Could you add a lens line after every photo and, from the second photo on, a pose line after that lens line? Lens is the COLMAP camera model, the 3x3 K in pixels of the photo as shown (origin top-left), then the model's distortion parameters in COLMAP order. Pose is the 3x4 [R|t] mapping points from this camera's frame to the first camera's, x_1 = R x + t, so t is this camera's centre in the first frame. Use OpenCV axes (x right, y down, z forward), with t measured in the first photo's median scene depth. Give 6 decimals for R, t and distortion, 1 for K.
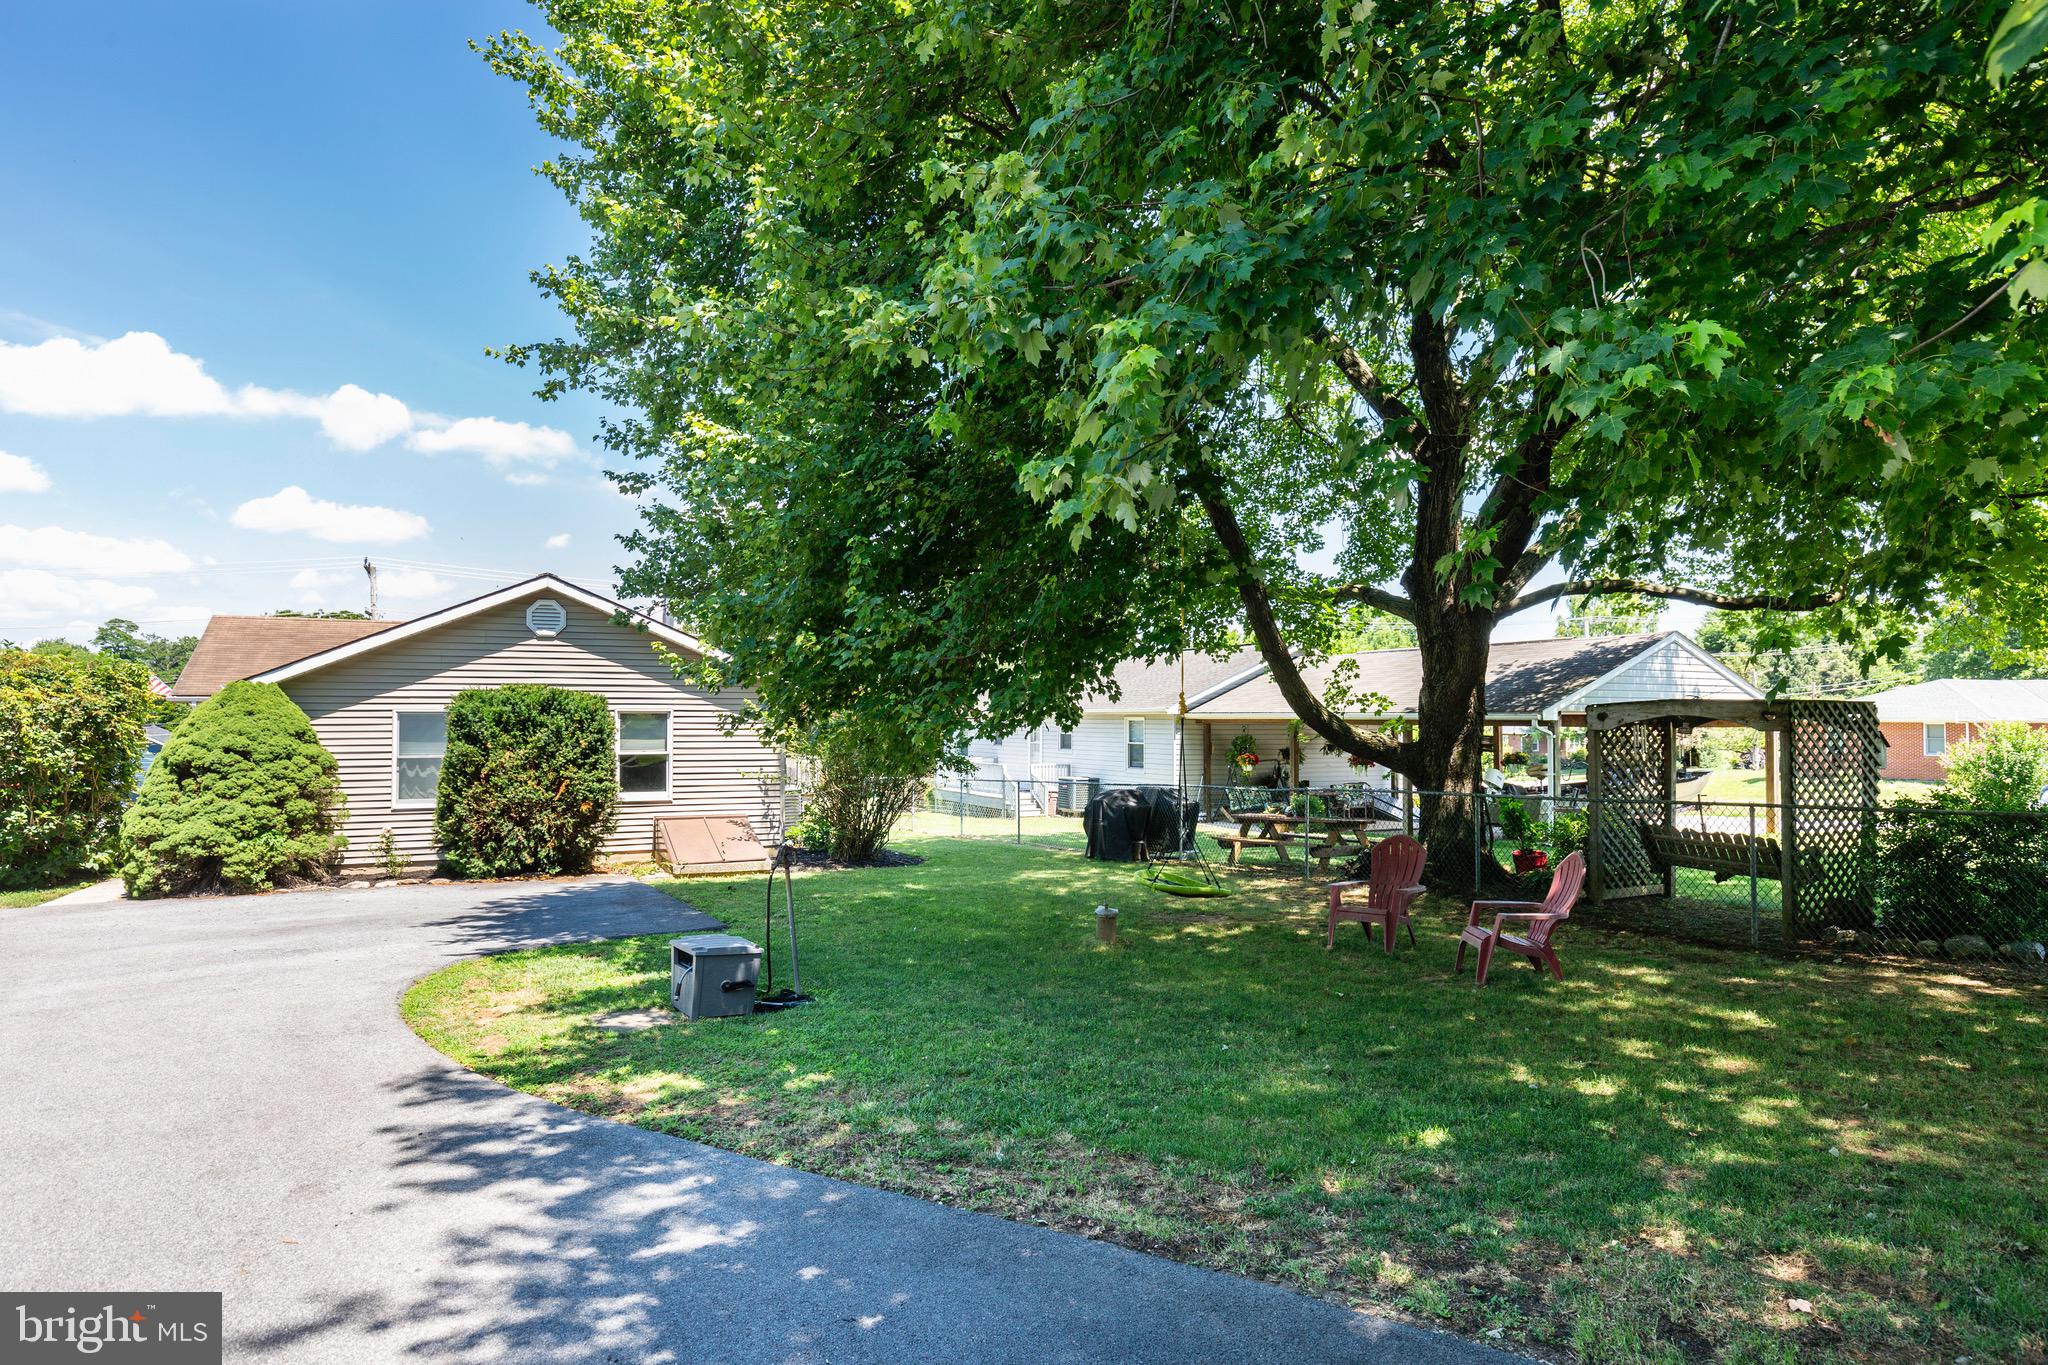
lens RADIAL K [[1219.6, 0, 1015.0], [0, 1219.6, 685.9], [0, 0, 1]] dist [0.015540, -0.003565]
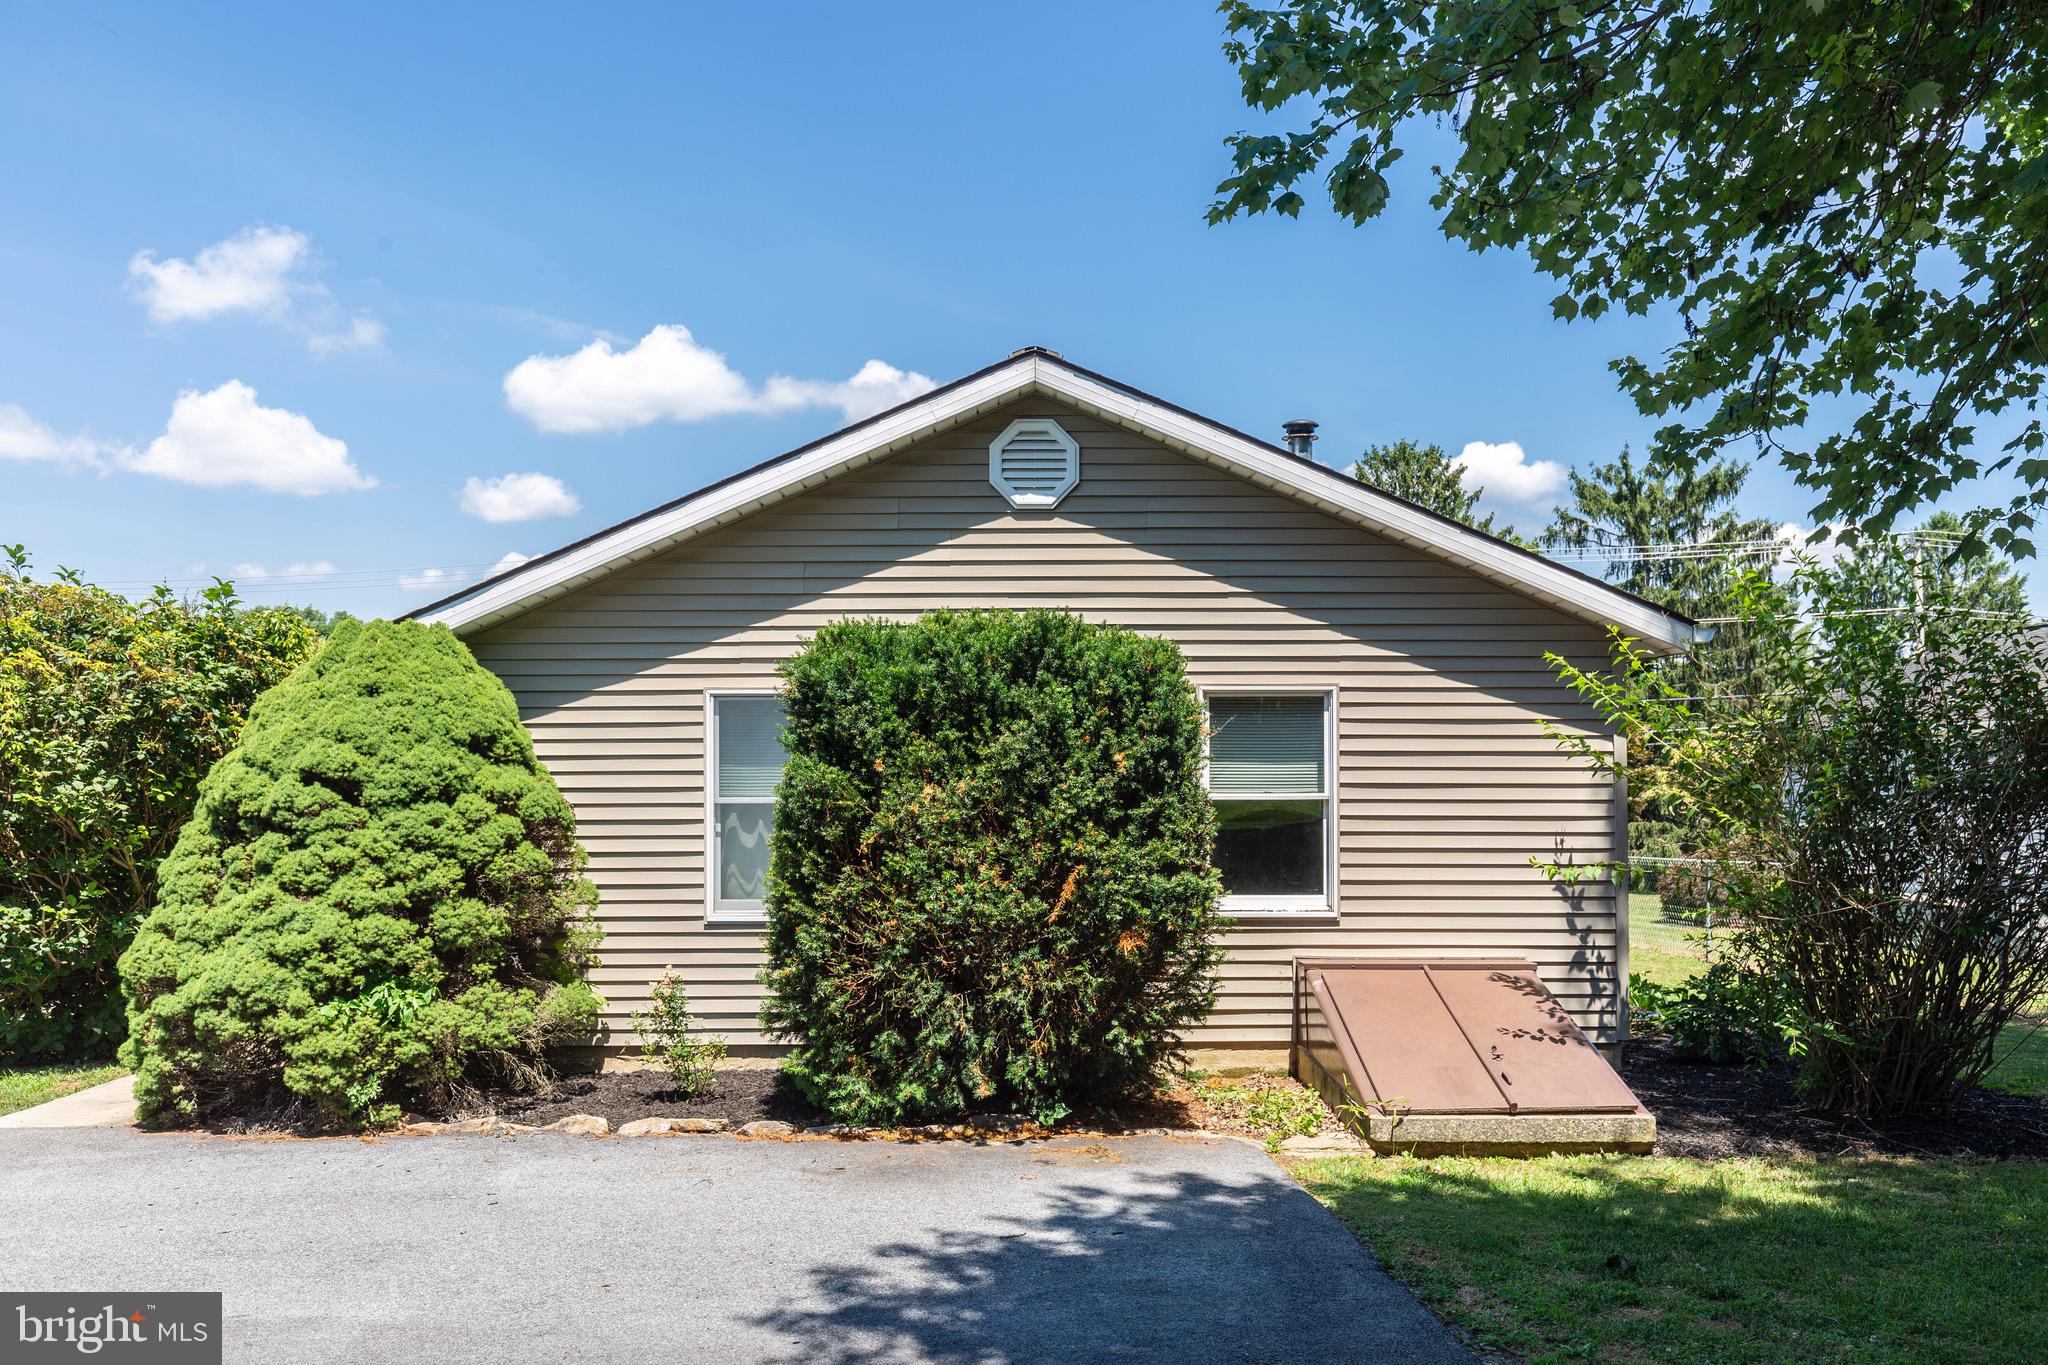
lens RADIAL K [[1686.0, 0, 994.5], [0, 1686.0, 736.6], [0, 0, 1]] dist [0.016046, -0.017495]
pose [[0.914017, -0.009755, -0.405559, -0.194097], [0.013471, 0.999889, 0.006308, 0.036898], [0.405452, -0.011229, 0.914047, 0.553253]]
